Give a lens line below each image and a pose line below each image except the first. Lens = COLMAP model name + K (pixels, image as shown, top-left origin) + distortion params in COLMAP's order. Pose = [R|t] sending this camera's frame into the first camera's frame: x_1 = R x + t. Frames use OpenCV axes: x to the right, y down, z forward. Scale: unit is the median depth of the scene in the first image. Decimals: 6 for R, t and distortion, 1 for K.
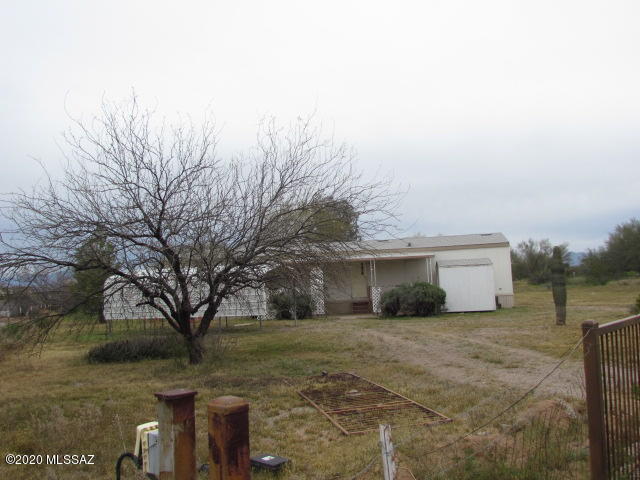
lens RADIAL K [[588.9, 0, 320.0], [0, 588.9, 240.0], [0, 0, 1]] dist [-0.051809, 0.004005]
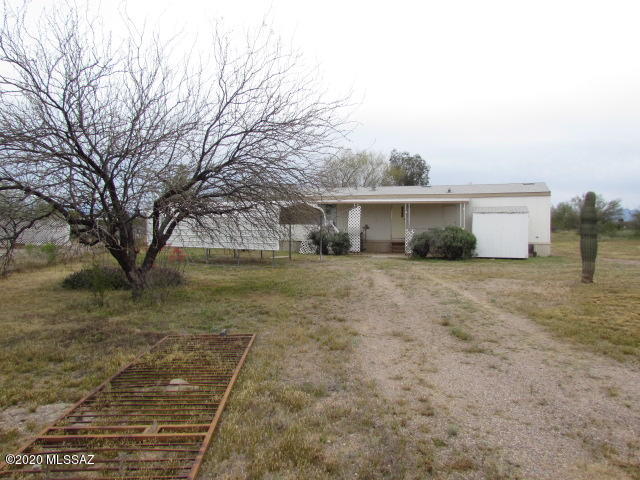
lens RADIAL K [[456.6, 0, 320.0], [0, 456.6, 240.0], [0, 0, 1]] dist [-0.025848, -0.001510]
pose [[0.981309, 0.053539, -0.184840, 0.090427], [-0.032876, 0.993040, 0.113097, 0.012067], [0.189609, -0.104906, 0.976239, 0.170927]]
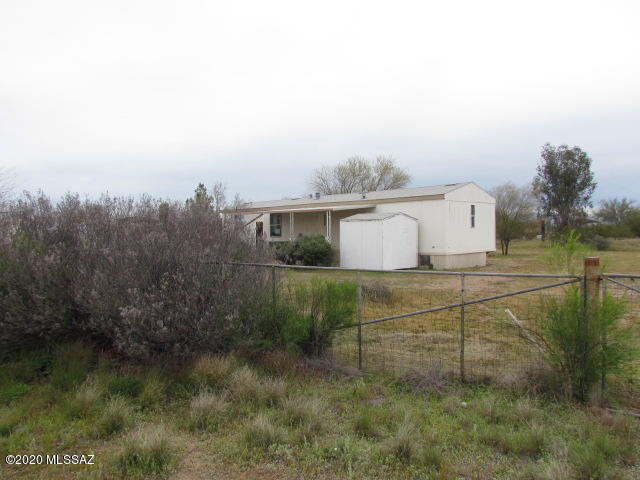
lens RADIAL K [[456.6, 0, 320.0], [0, 456.6, 240.0], [0, 0, 1]] dist [-0.025848, -0.001510]
pose [[0.782410, 0.047350, -0.620961, 0.647179], [0.021467, 0.994462, 0.102879, -0.001223], [0.622393, -0.093824, 0.777061, 0.390697]]
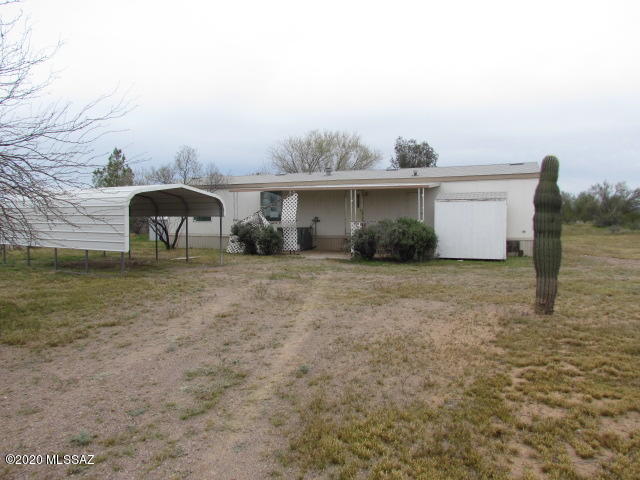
lens RADIAL K [[456.6, 0, 320.0], [0, 456.6, 240.0], [0, 0, 1]] dist [-0.025848, -0.001510]
pose [[0.971464, 0.050332, -0.231785, 0.197060], [-0.020649, 0.991462, 0.128751, 0.023121], [0.236286, -0.120291, 0.964209, 0.367645]]
